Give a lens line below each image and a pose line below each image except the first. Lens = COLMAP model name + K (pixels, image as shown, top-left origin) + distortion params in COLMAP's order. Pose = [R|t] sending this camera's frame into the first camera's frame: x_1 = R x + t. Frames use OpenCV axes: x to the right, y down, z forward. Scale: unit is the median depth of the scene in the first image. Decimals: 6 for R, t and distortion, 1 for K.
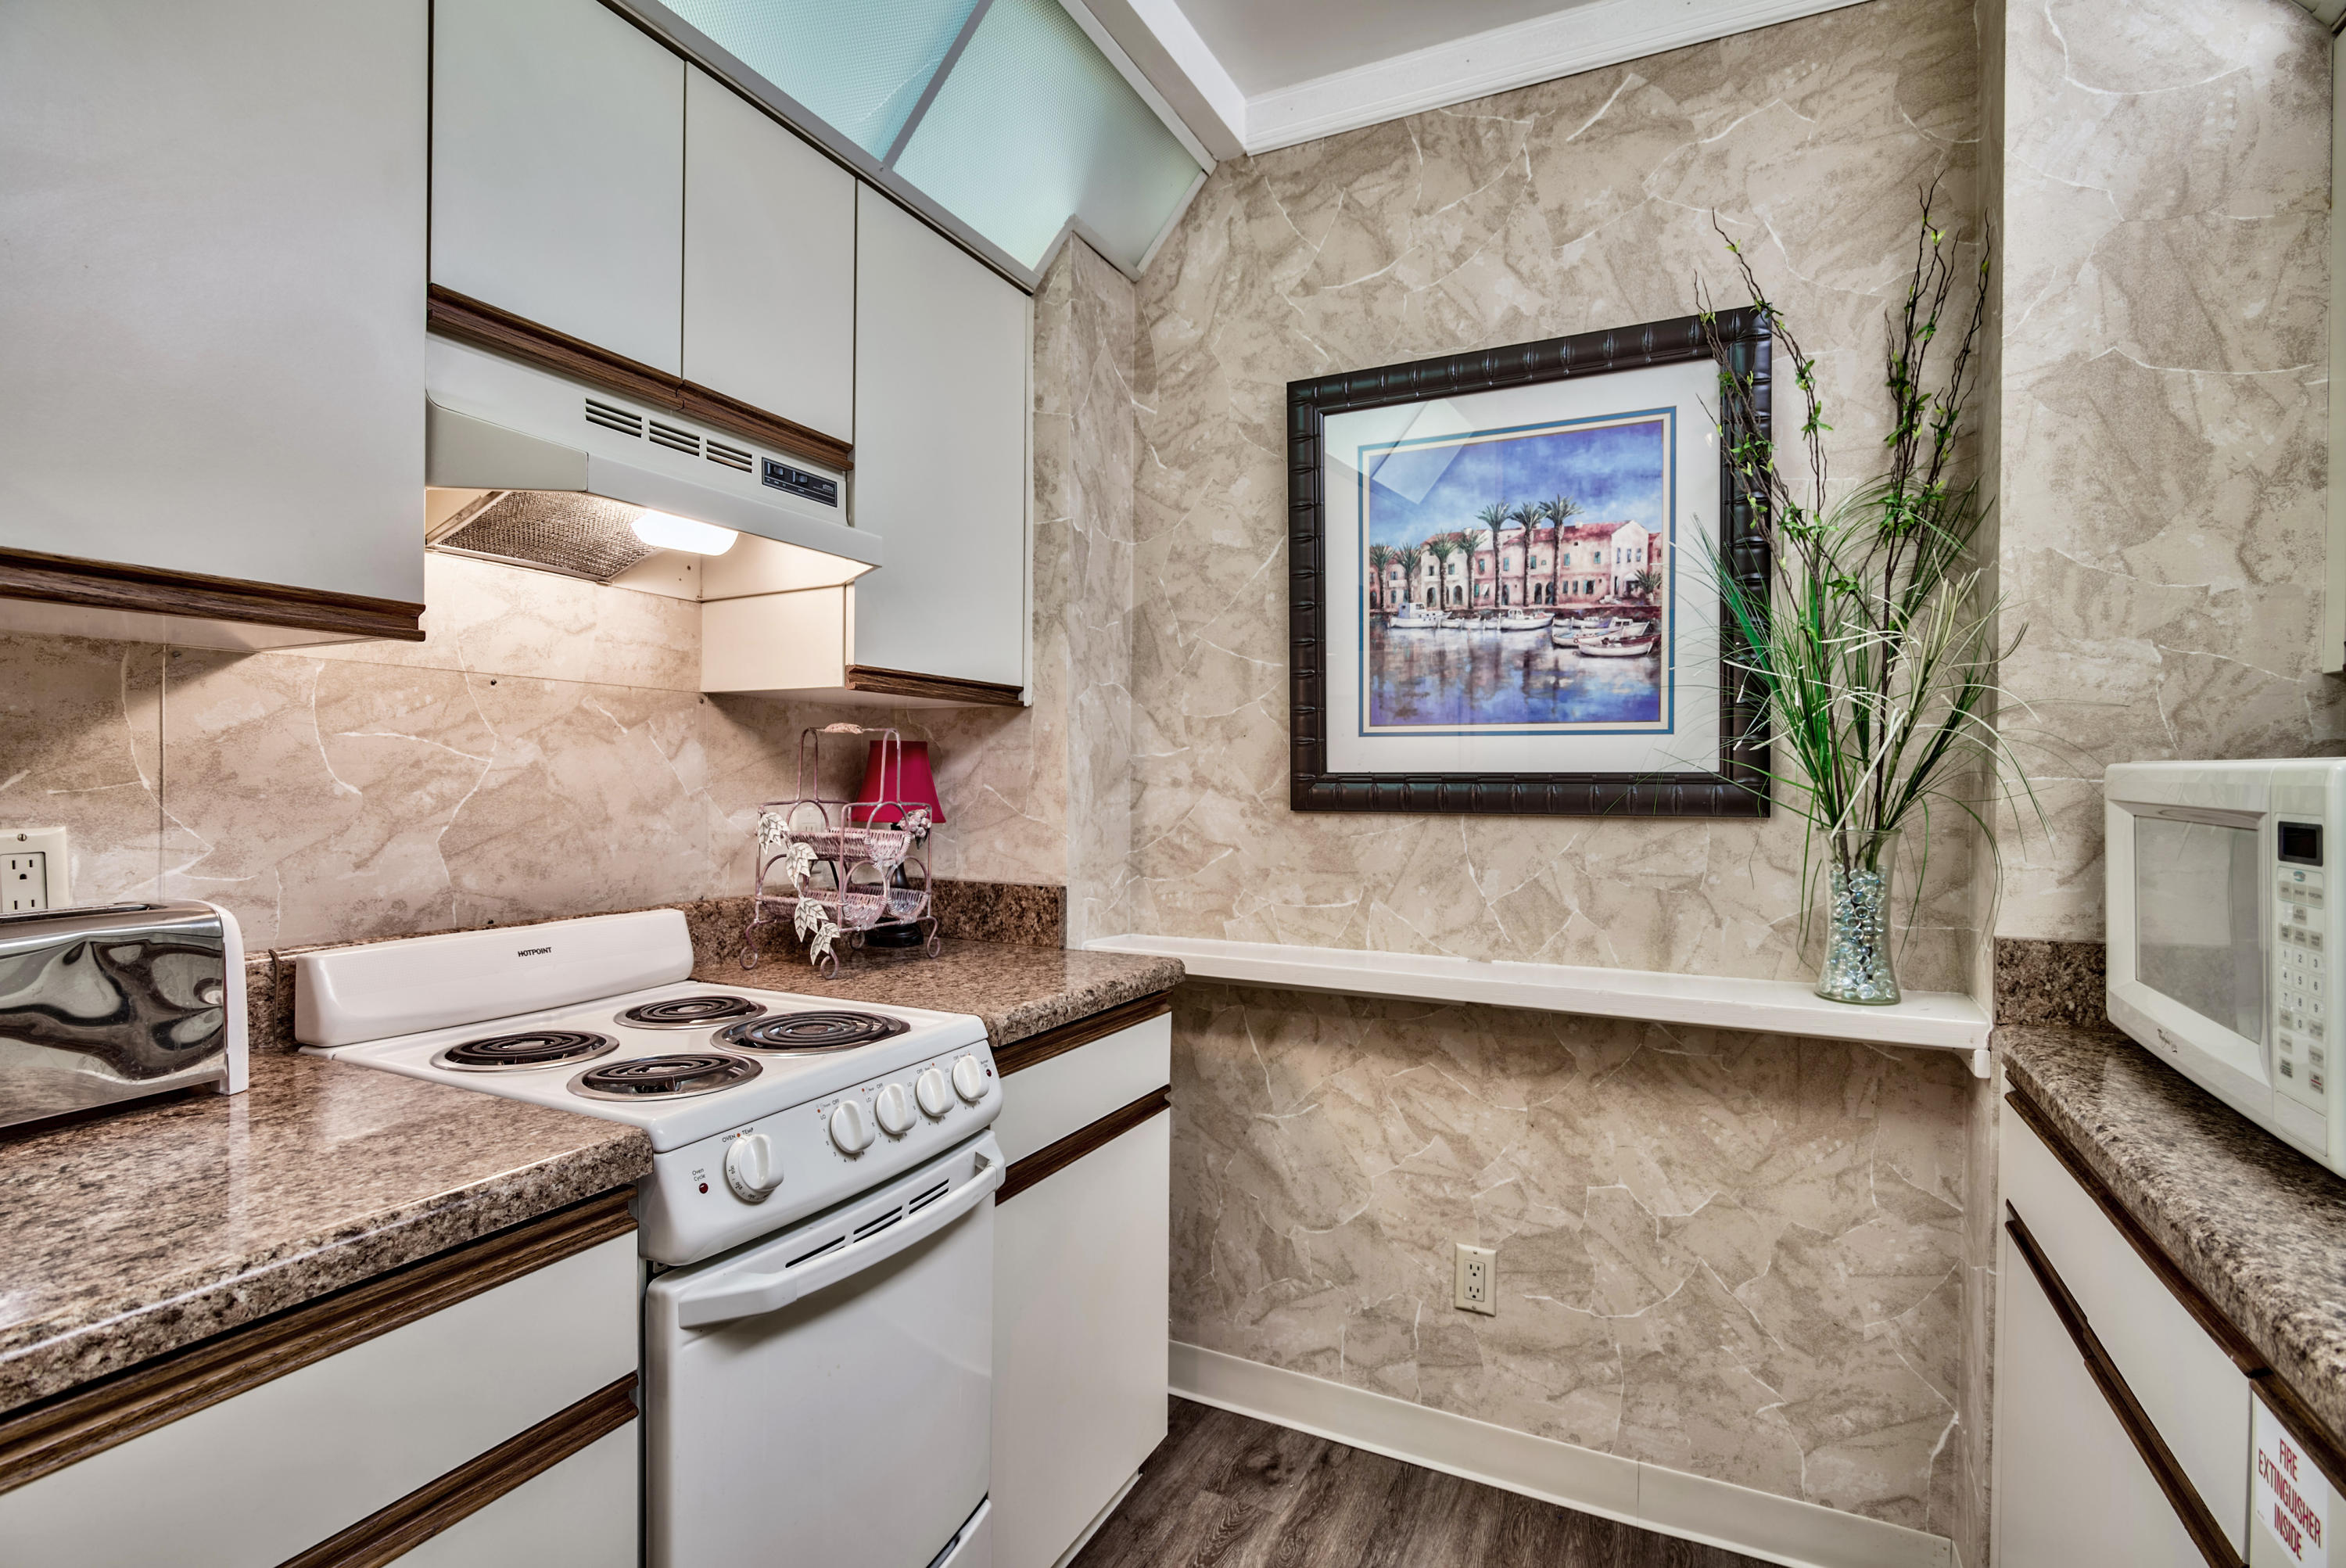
lens RADIAL K [[1136.6, 0, 1173.0], [0, 1136.6, 784.0], [0, 0, 1]] dist [-0.001001, -0.000140]
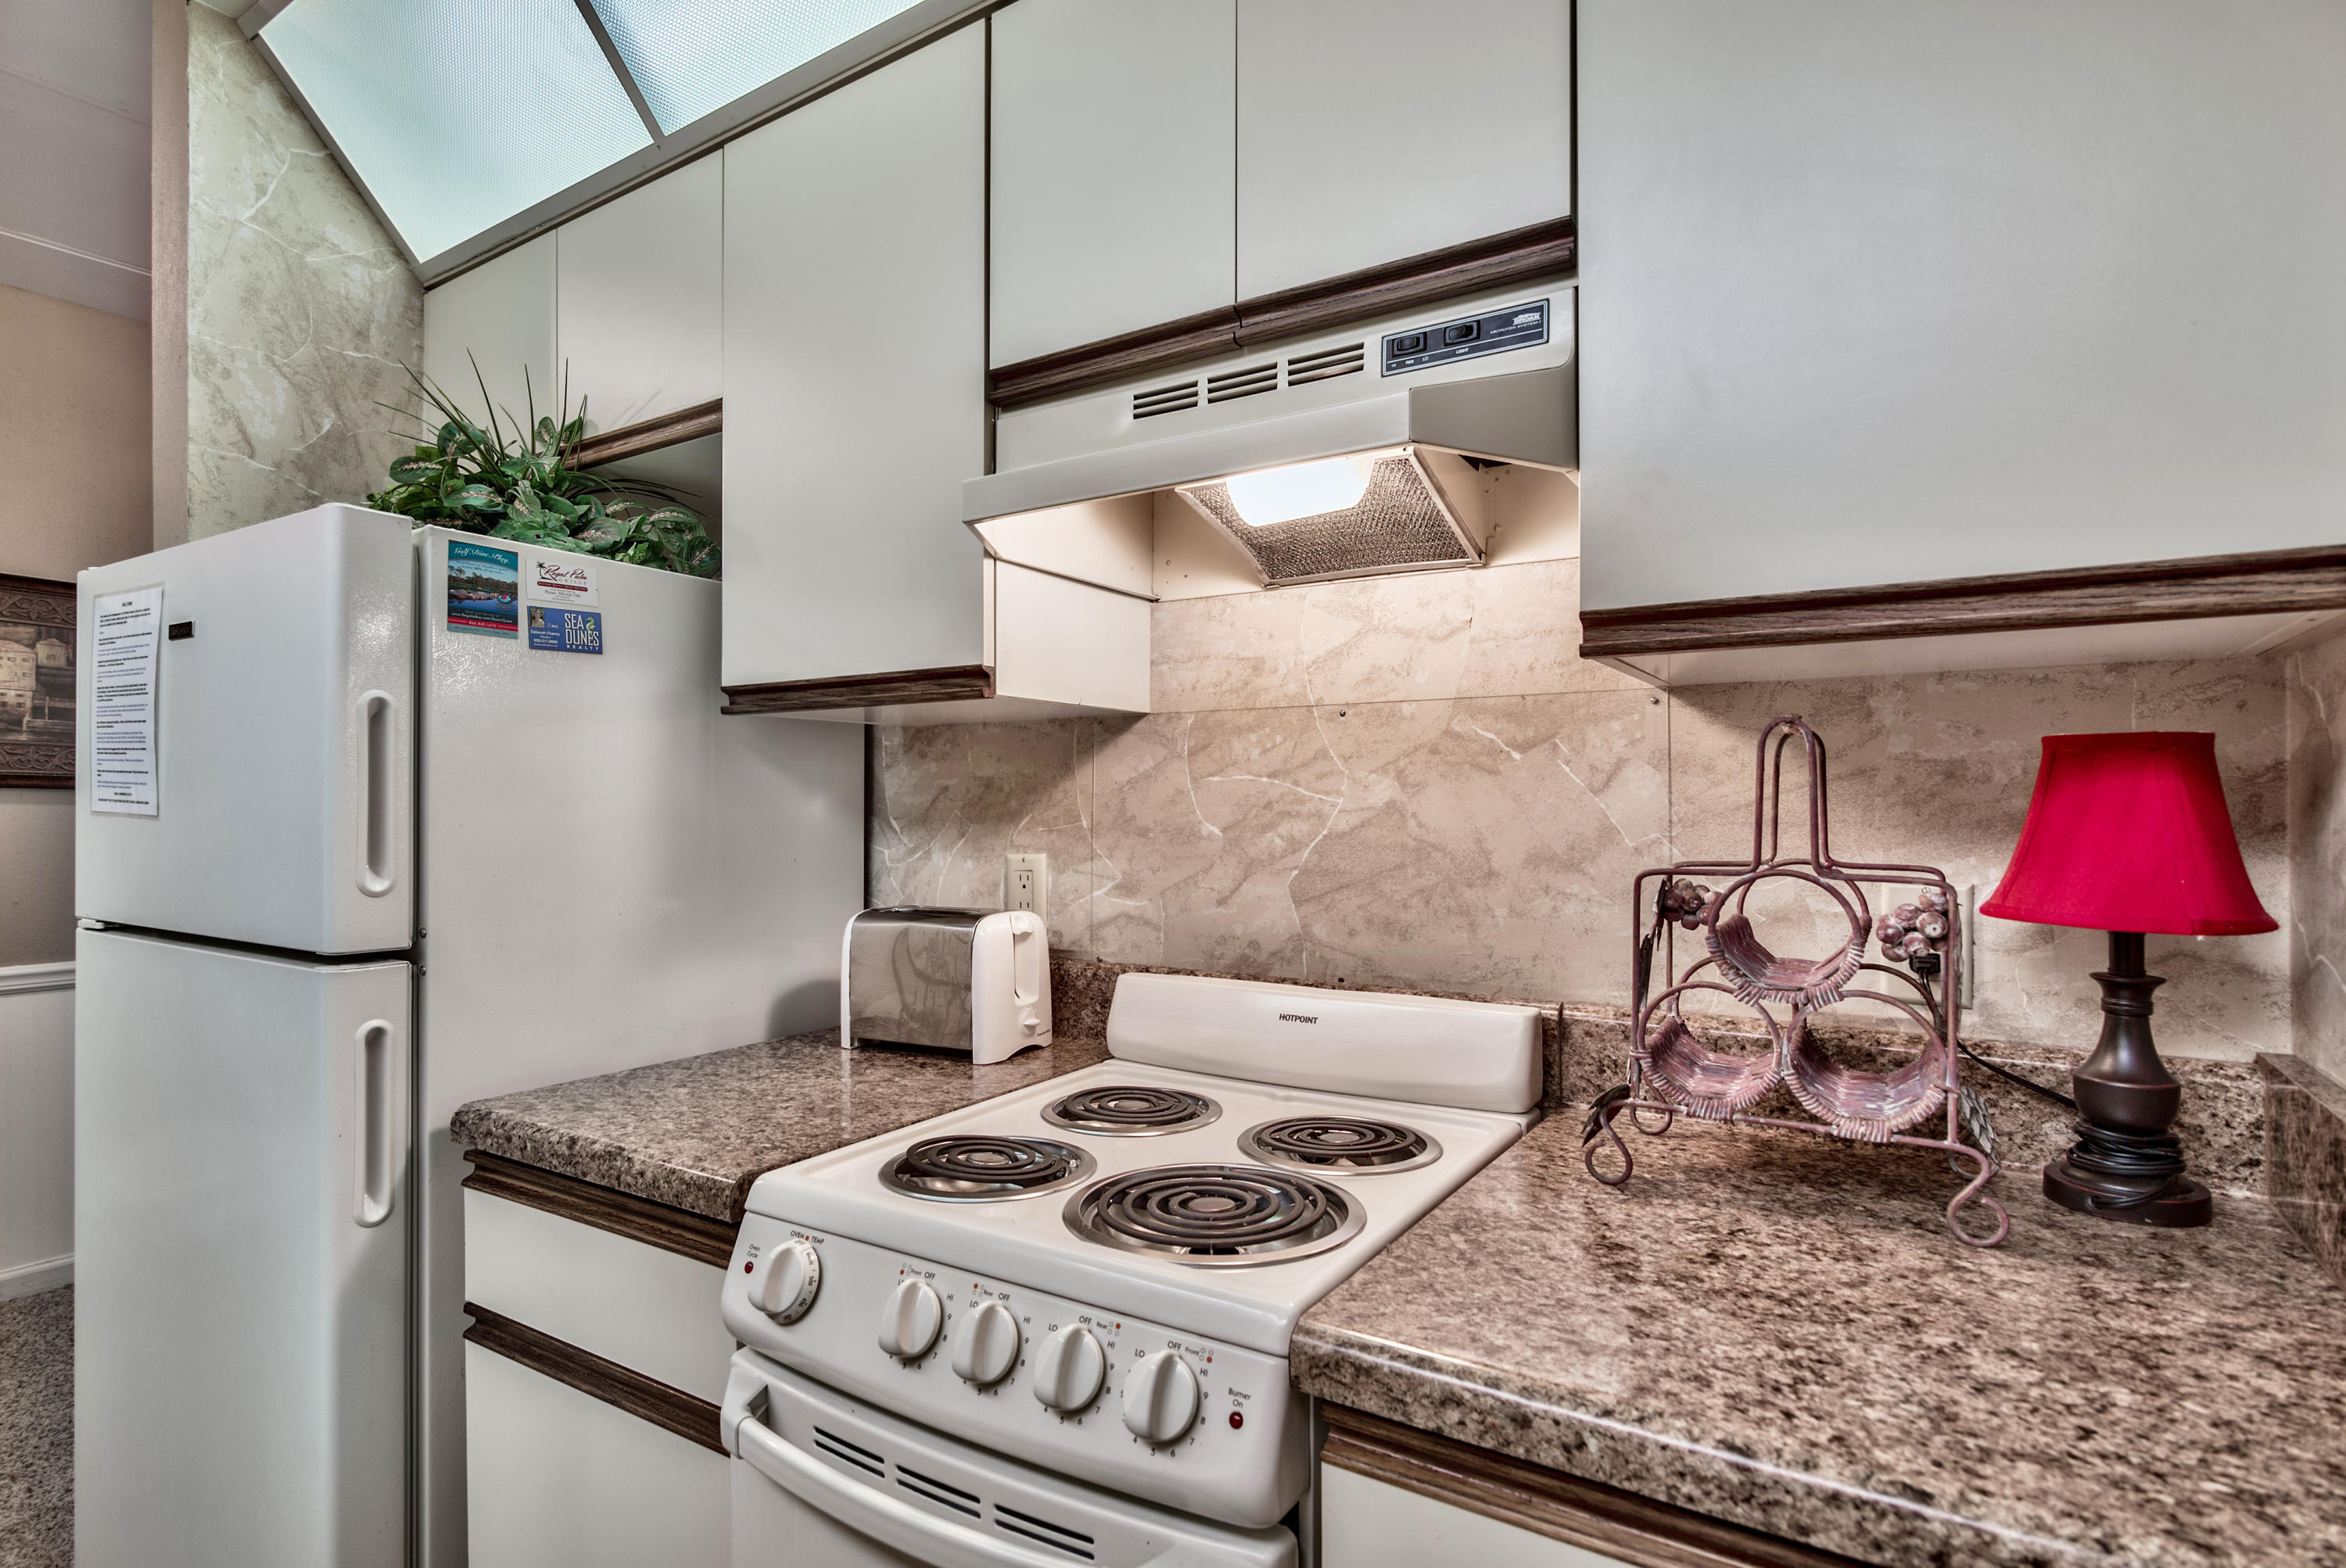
lens RADIAL K [[1151.9, 0, 1167.9], [0, 1151.9, 803.5], [0, 0, 1]] dist [-0.001752, -0.000143]
pose [[-0.110210, -0.010939, -0.993848, 0.337087], [-0.004431, 0.999935, -0.010515, -0.008298], [0.993898, 0.003245, -0.110251, 1.009212]]
